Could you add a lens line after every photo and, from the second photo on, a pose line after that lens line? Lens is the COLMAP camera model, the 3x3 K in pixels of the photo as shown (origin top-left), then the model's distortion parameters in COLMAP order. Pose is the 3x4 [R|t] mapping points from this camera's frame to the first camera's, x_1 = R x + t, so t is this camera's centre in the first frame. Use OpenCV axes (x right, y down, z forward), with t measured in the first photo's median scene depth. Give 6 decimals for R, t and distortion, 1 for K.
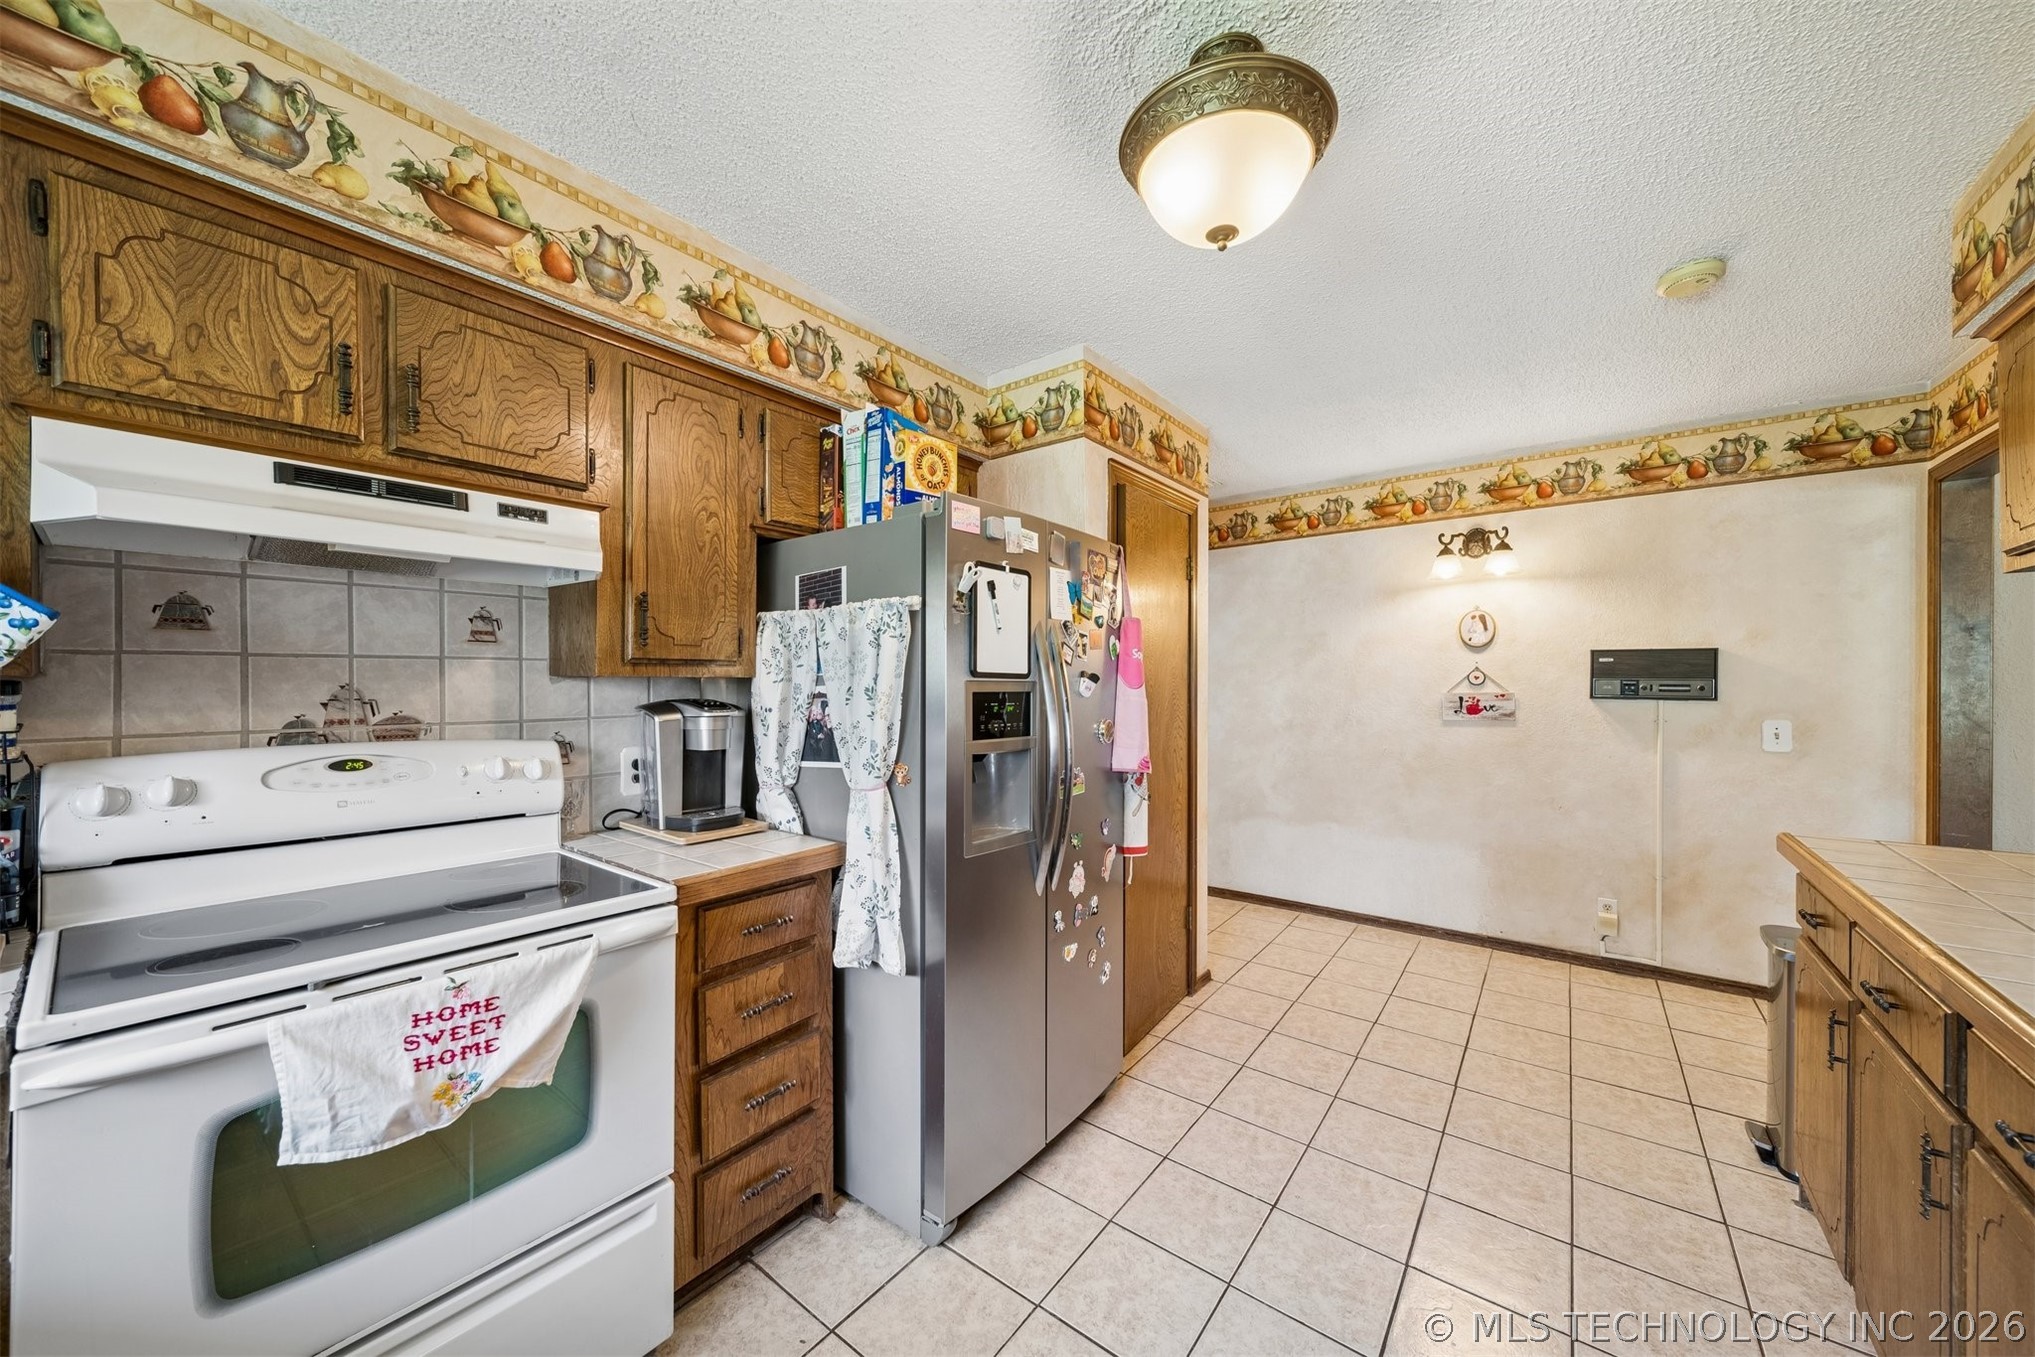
lens RADIAL K [[716.4, 0, 1025.9], [0, 716.4, 684.8], [0, 0, 1]] dist [0.000594, -0.000109]
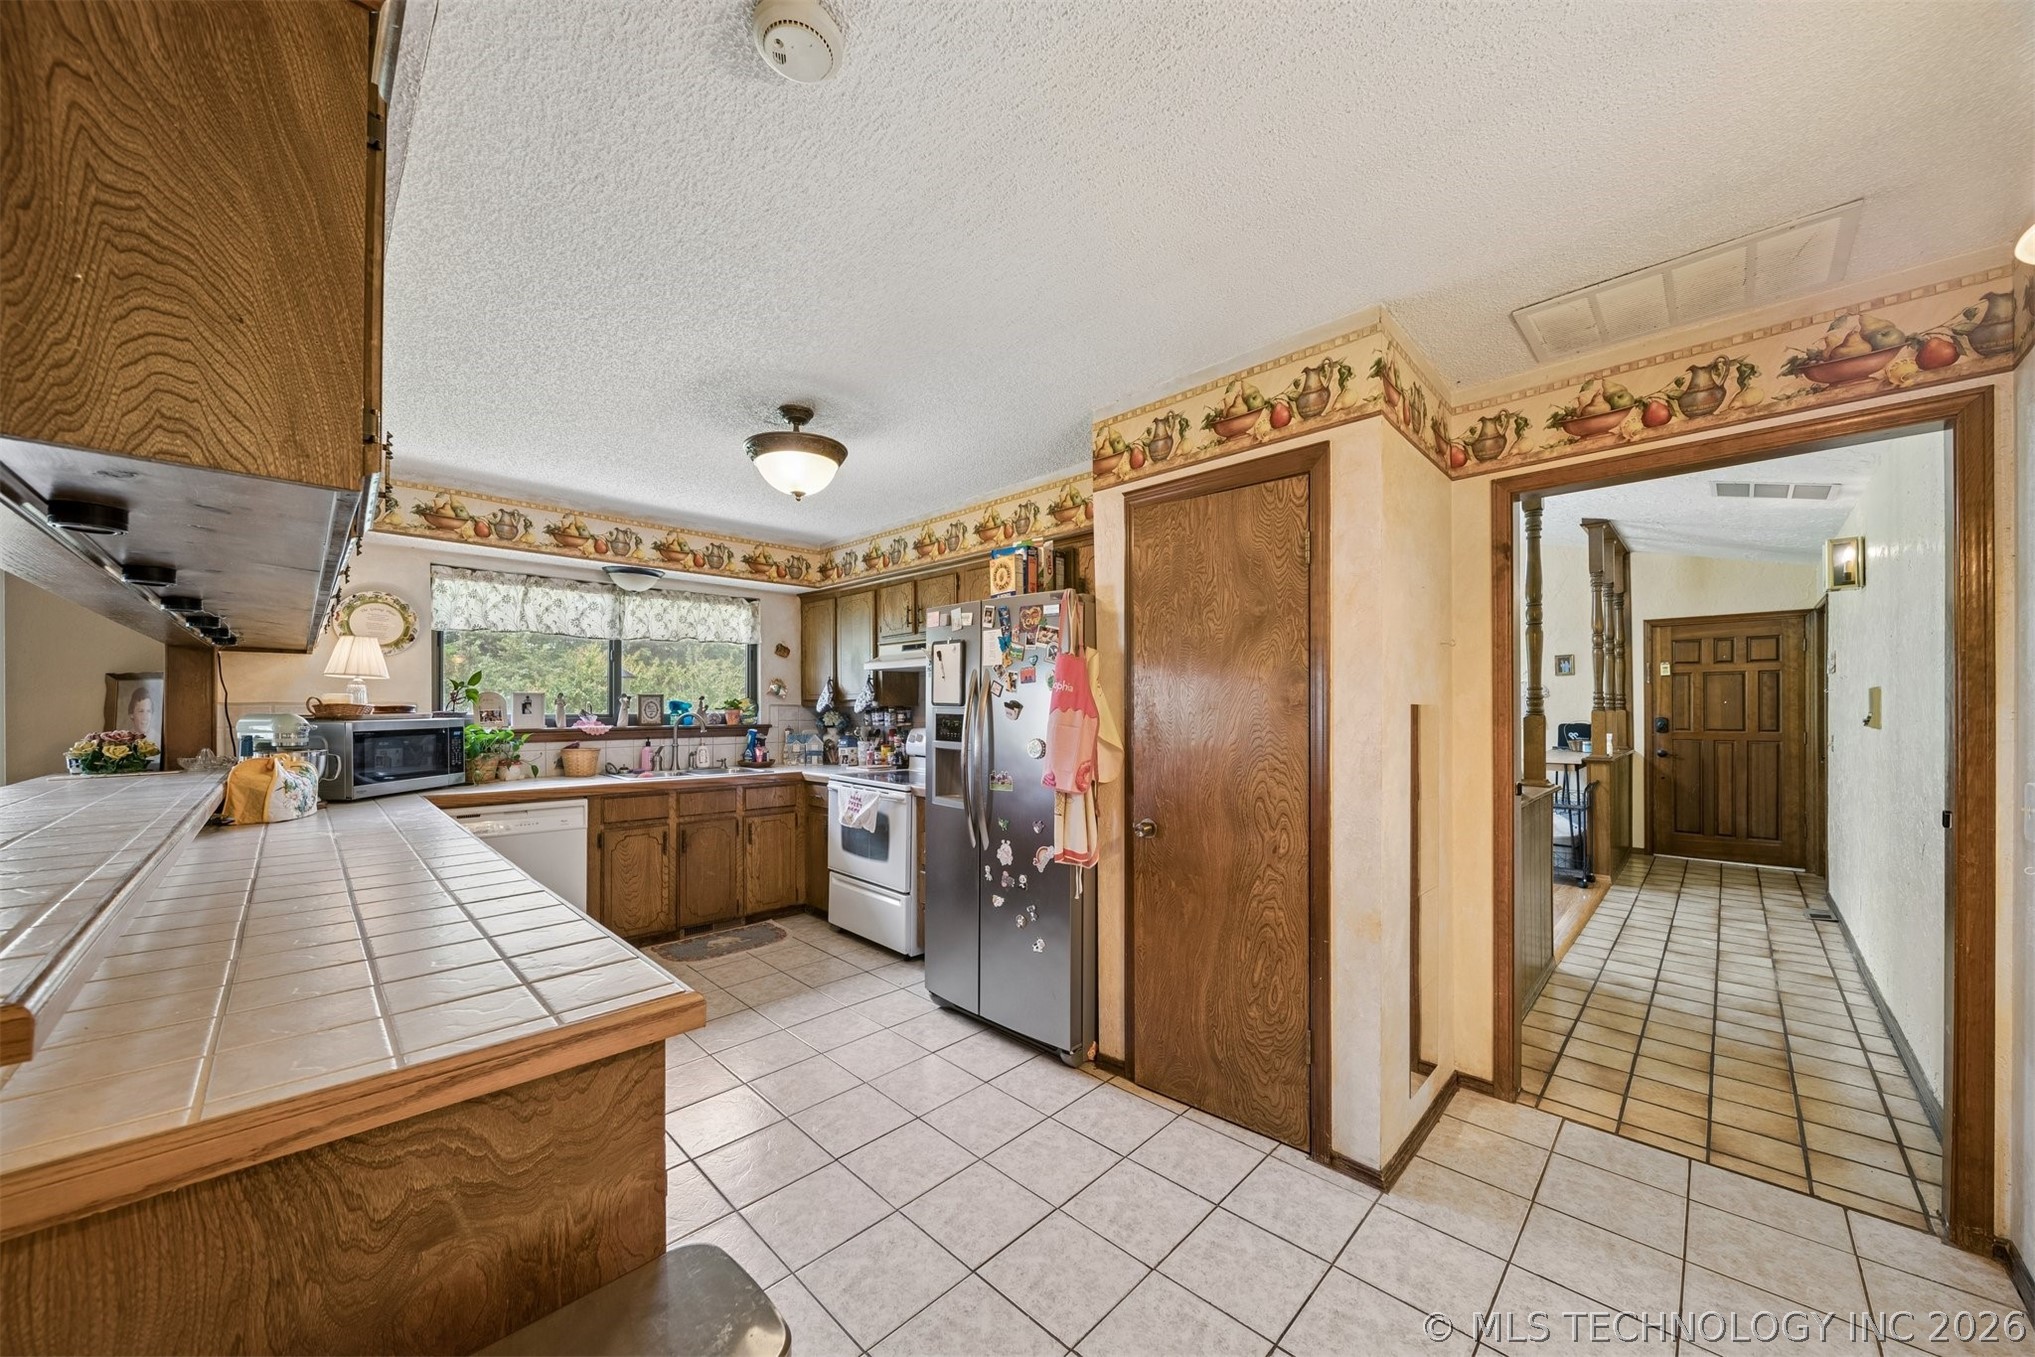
lens RADIAL K [[719.8, 0, 1021.2], [0, 719.8, 714.1], [0, 0, 1]] dist [-0.001492, -0.000189]
pose [[-0.124026, 0.011409, -0.992213, 0.984820], [-0.005433, 0.999911, 0.012176, -0.007143], [0.992264, 0.006901, -0.123953, 0.826925]]
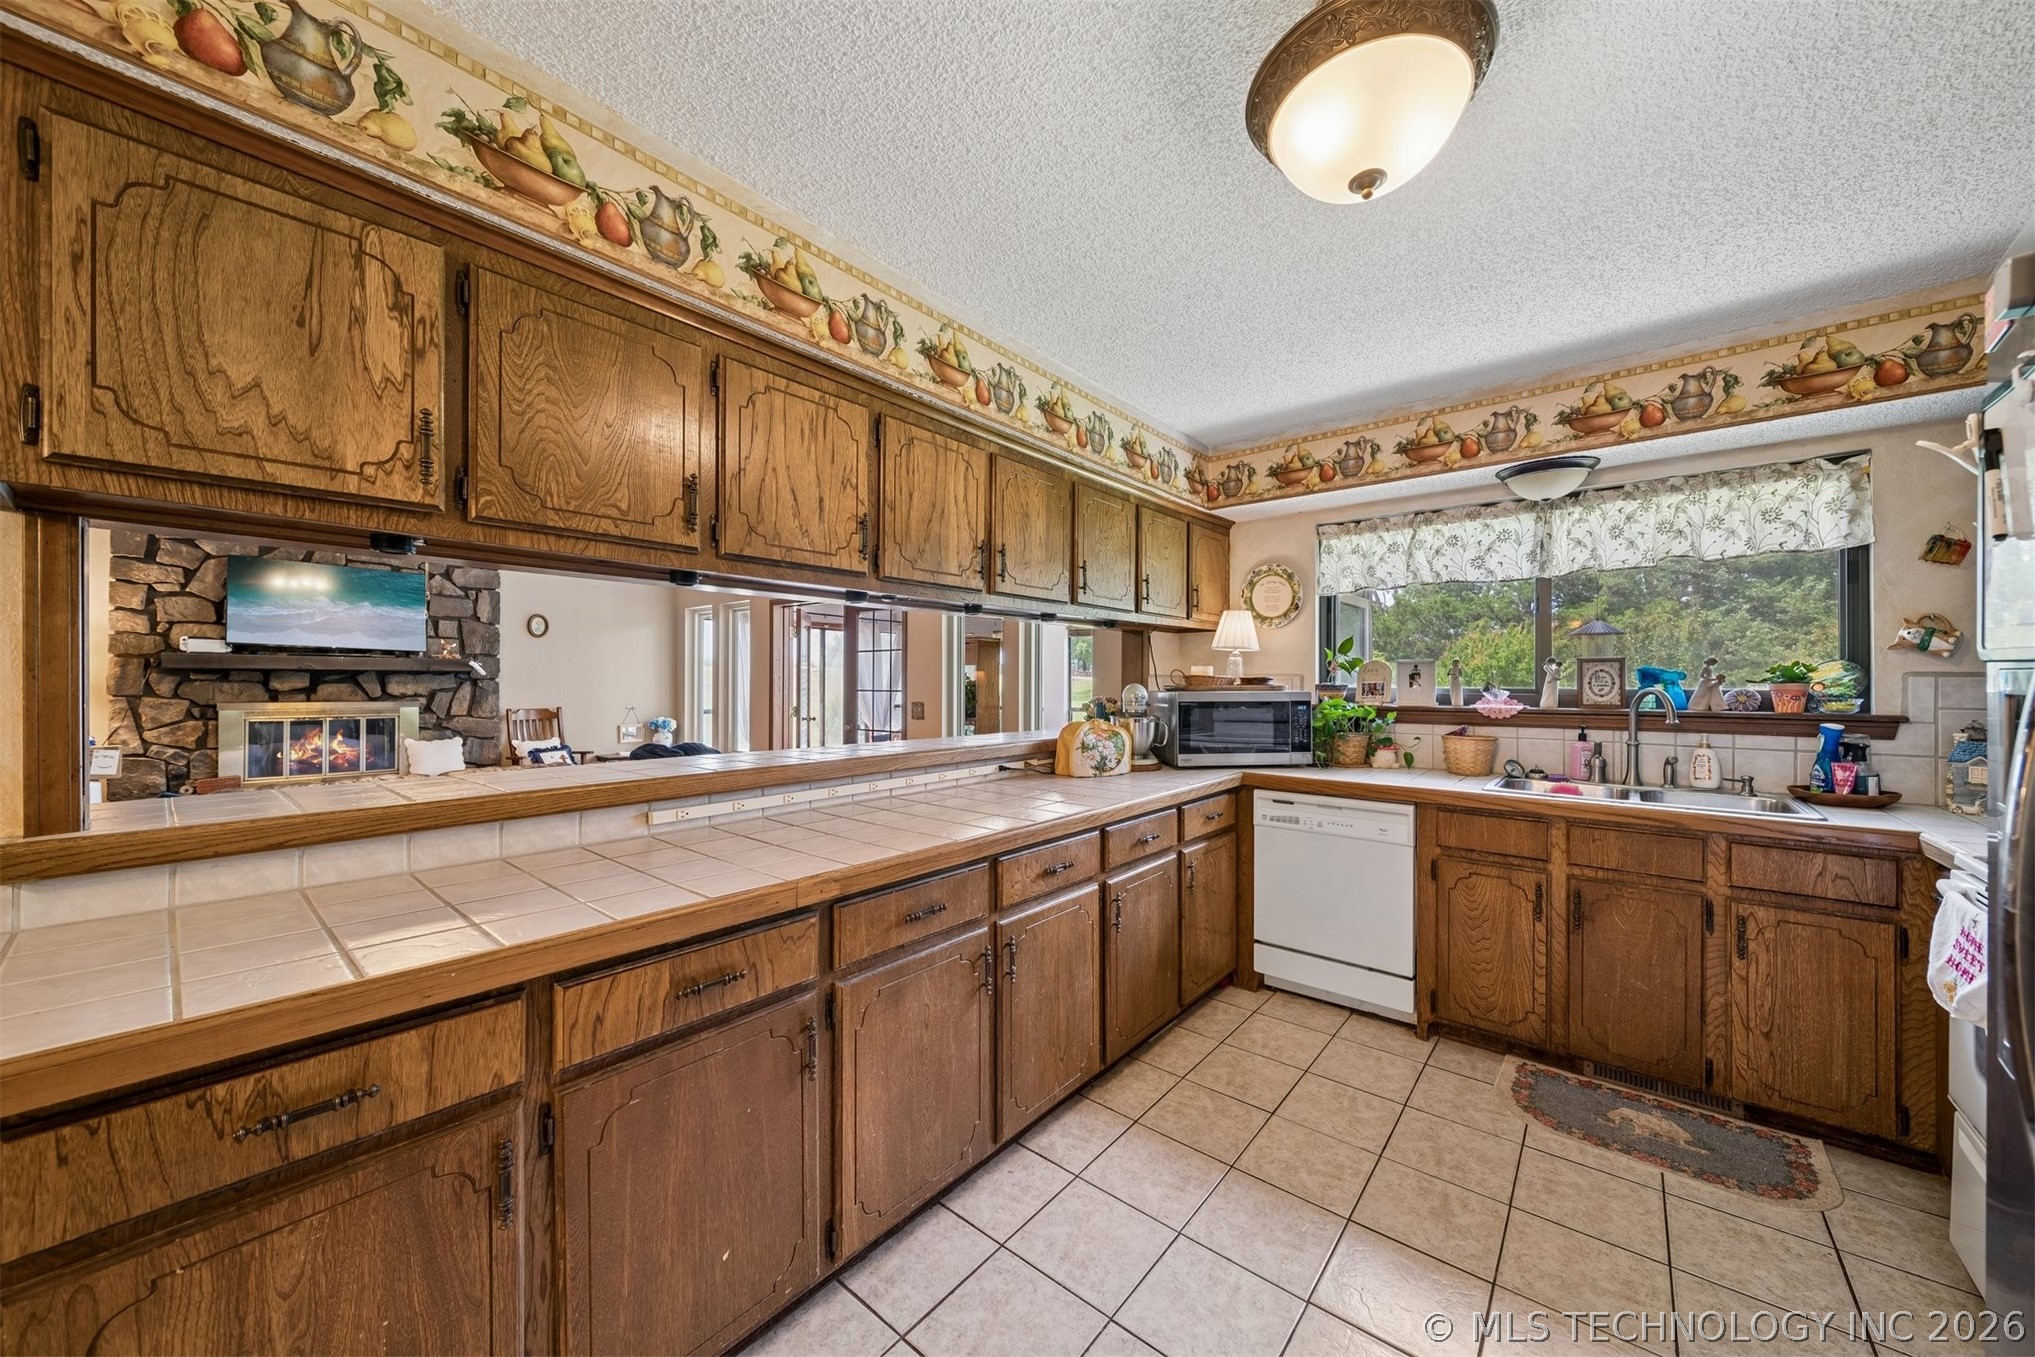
lens RADIAL K [[718.2, 0, 1028.8], [0, 718.2, 677.1], [0, 0, 1]] dist [0.001503, -0.002256]
pose [[-0.999355, 0.000453, 0.035899, 0.290782], [0.000418, 0.999999, -0.000982, -0.000126], [-0.035900, -0.000967, -0.999355, 0.834726]]
